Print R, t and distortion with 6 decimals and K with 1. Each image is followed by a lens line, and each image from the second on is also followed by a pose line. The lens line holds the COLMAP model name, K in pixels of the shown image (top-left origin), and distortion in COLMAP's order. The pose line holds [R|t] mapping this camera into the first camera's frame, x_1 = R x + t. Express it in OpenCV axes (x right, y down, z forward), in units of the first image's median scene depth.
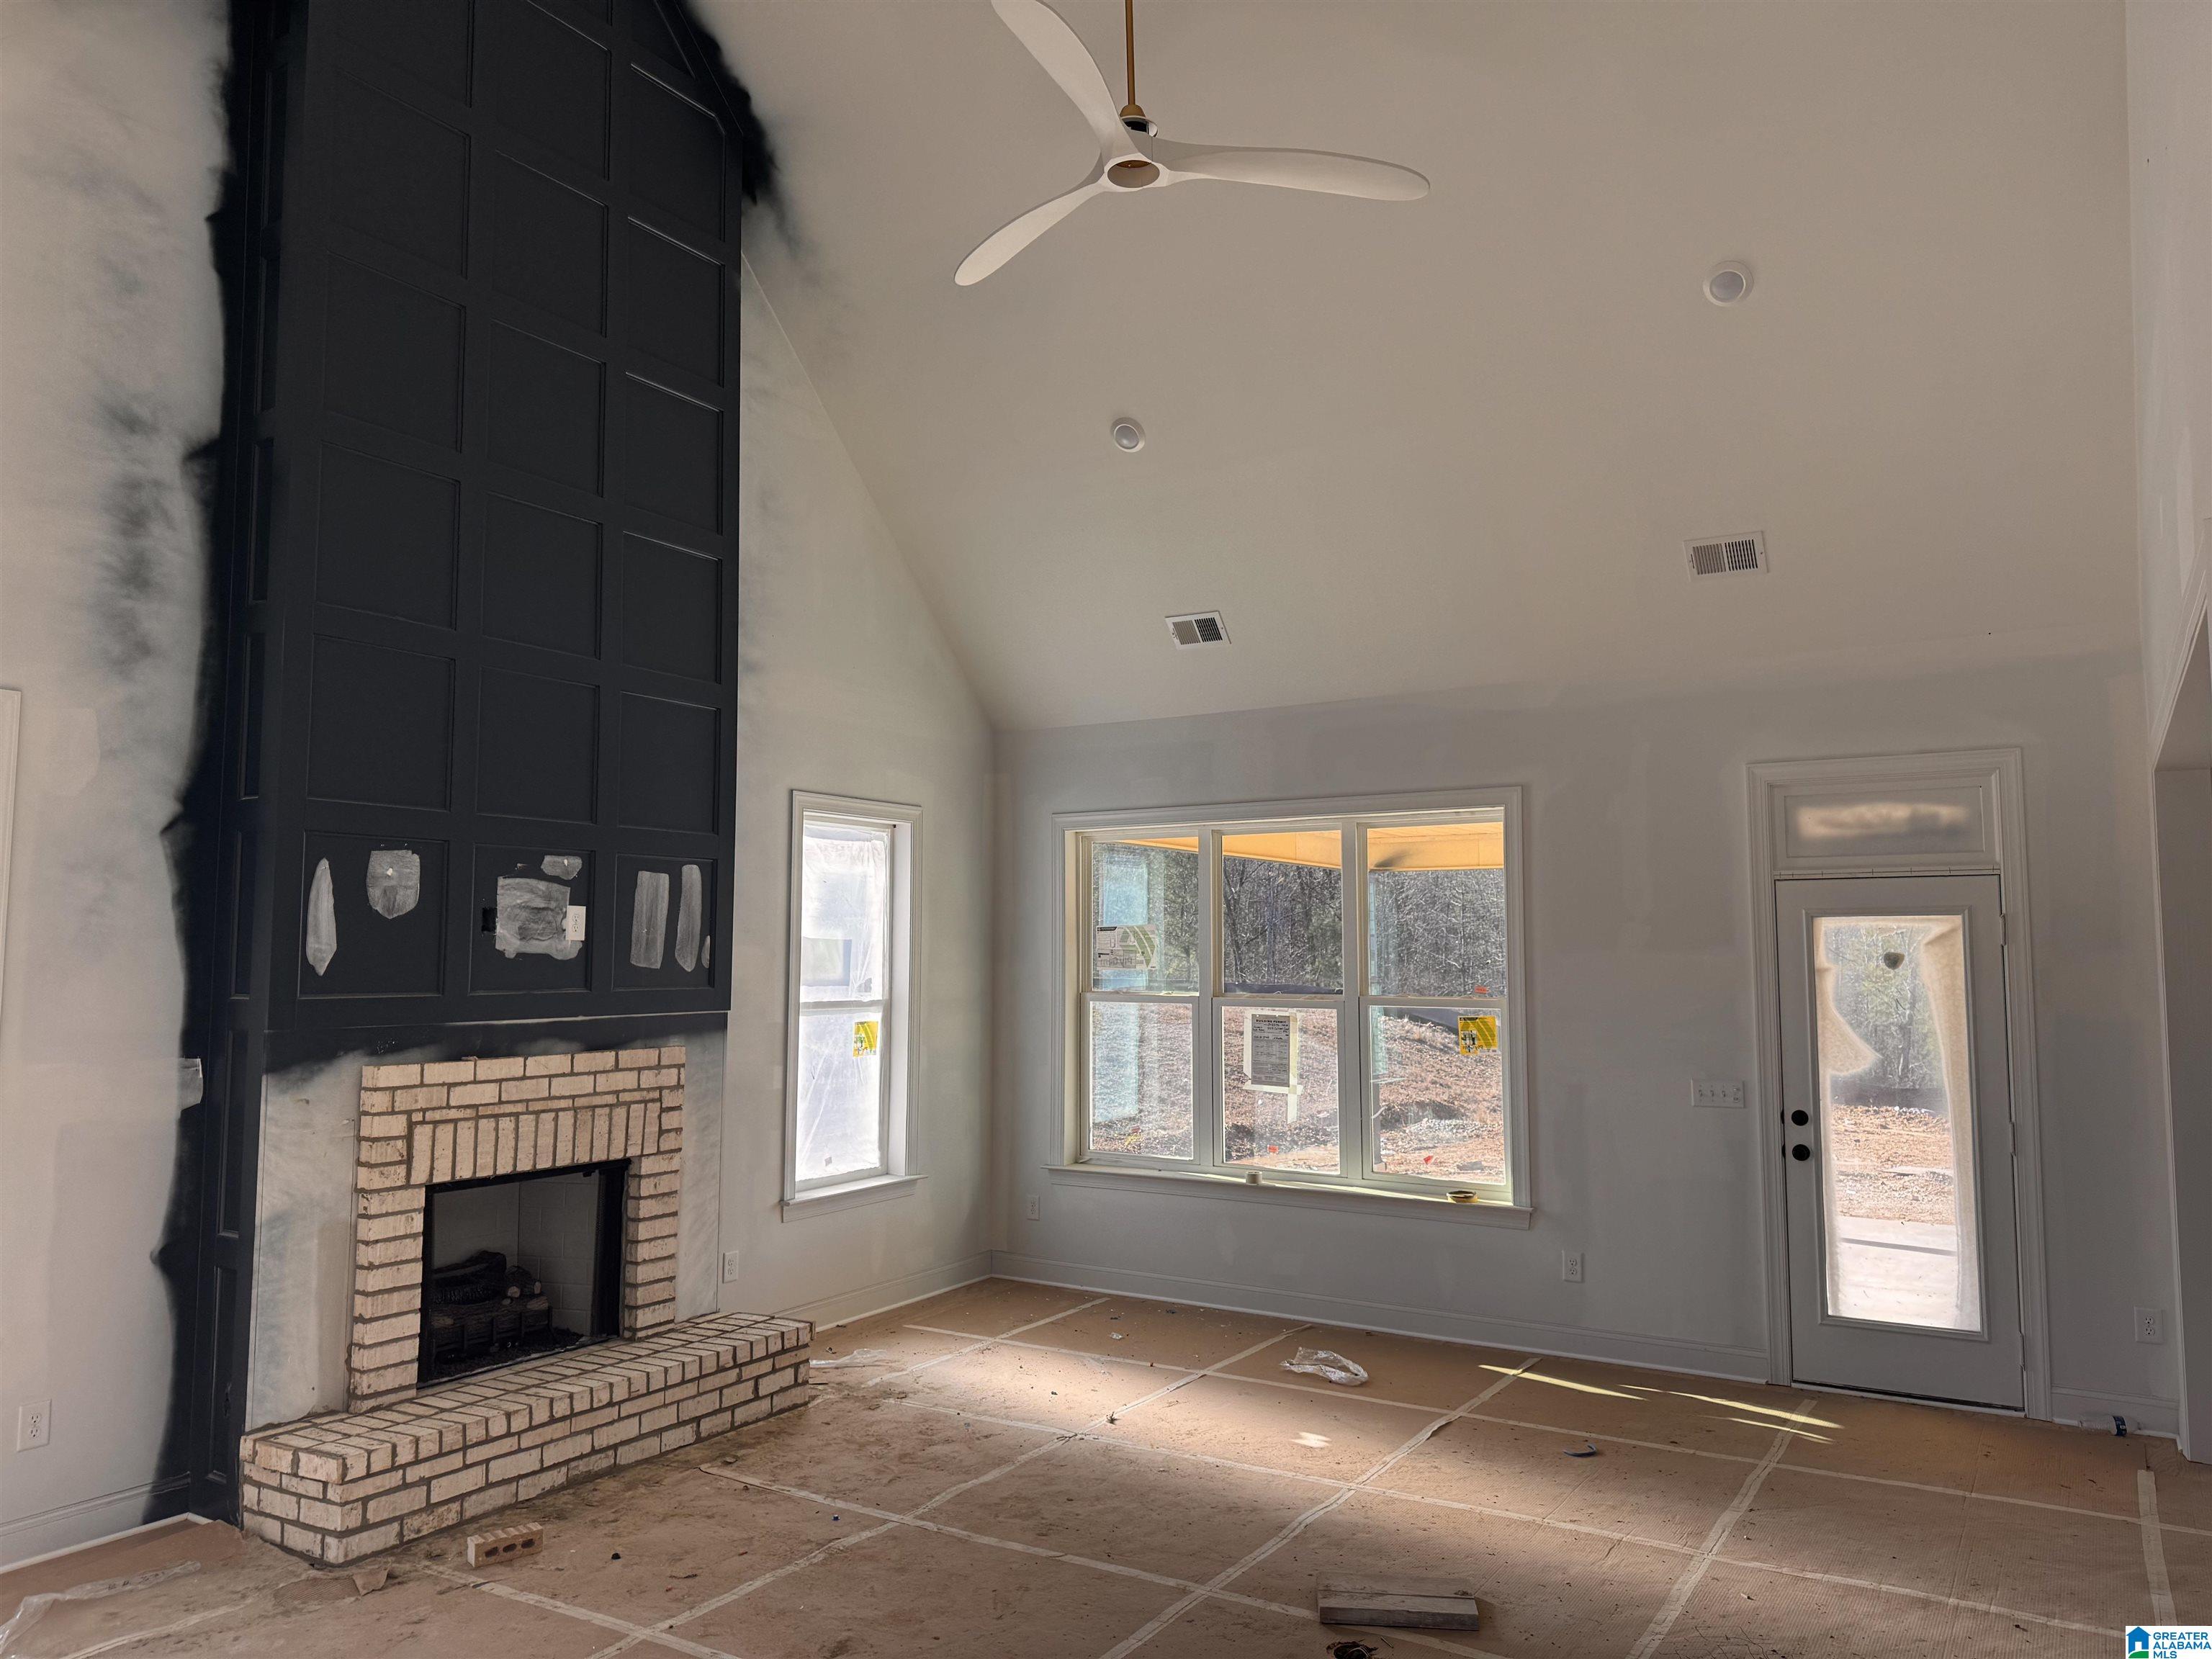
lens RADIAL K [[1552.0, 0, 1122.8], [0, 1552.0, 833.4], [0, 0, 1]] dist [0.135524, -0.252729]
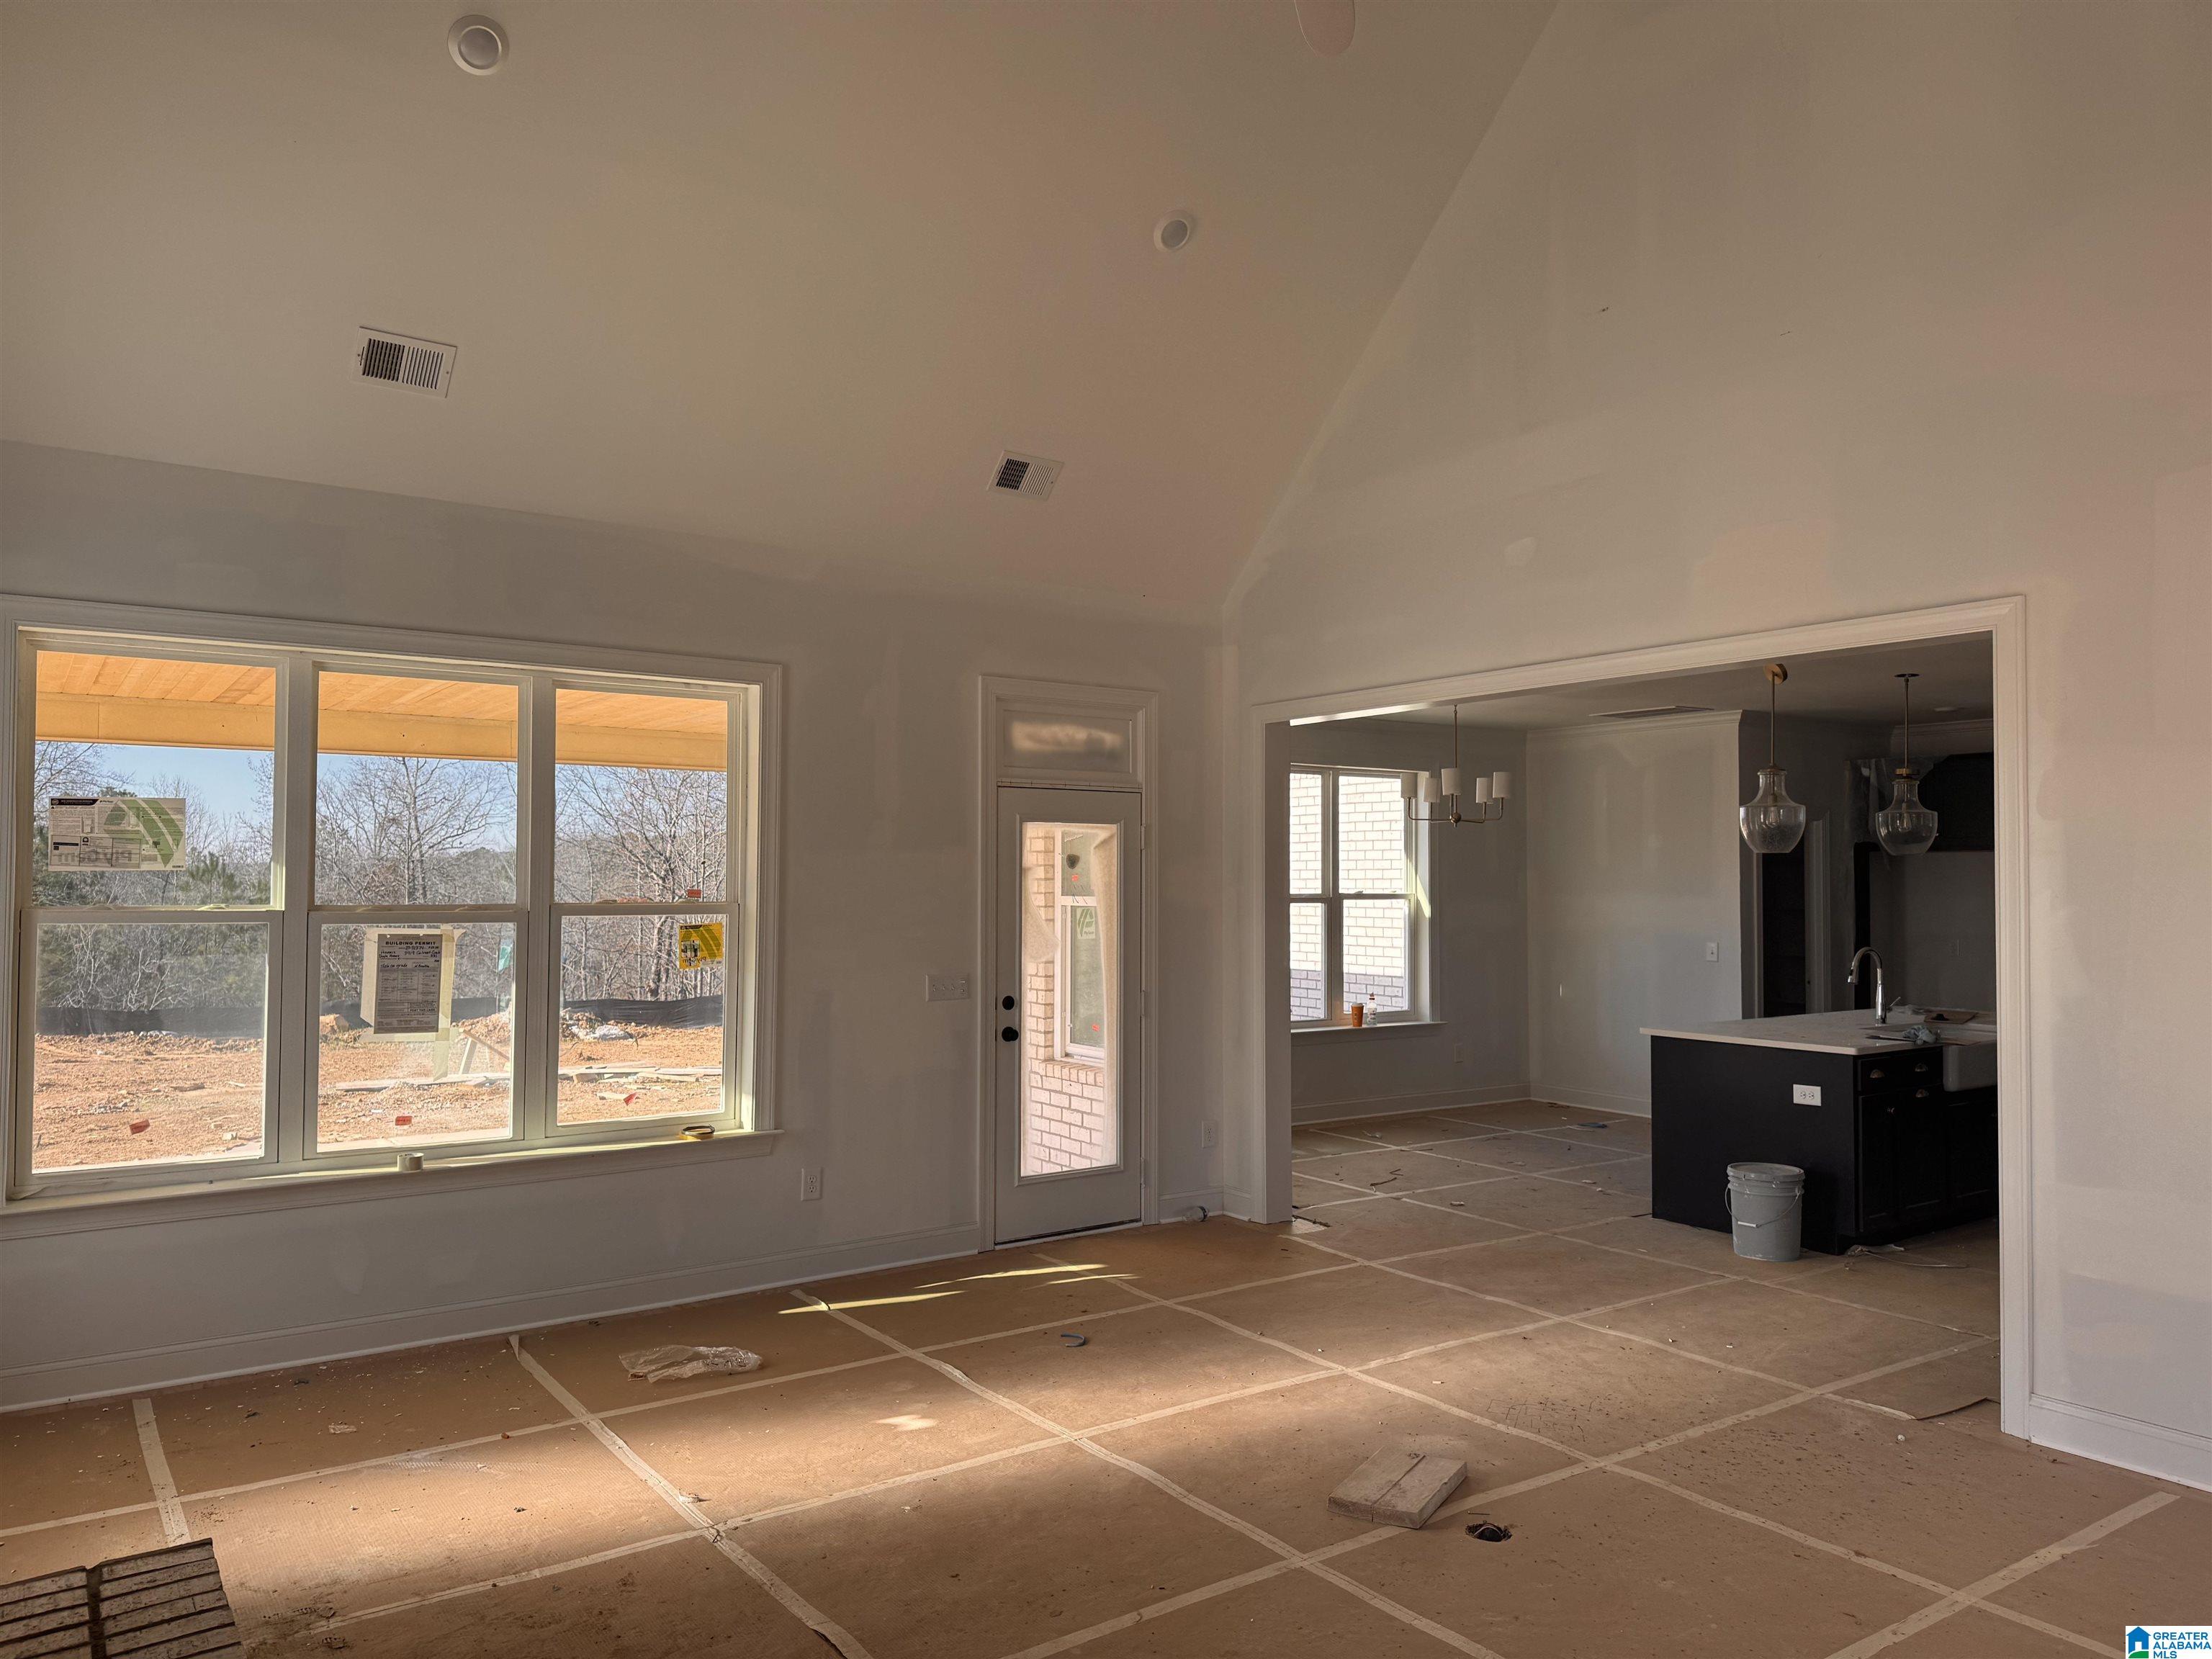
lens RADIAL K [[1552.0, 0, 1122.8], [0, 1552.0, 833.4], [0, 0, 1]] dist [0.135524, -0.252729]
pose [[0.376785, 0.024802, 0.925969, -0.546843], [-0.080695, 0.996720, 0.006139, 0.048949], [-0.922779, -0.077034, 0.377550, 0.524580]]
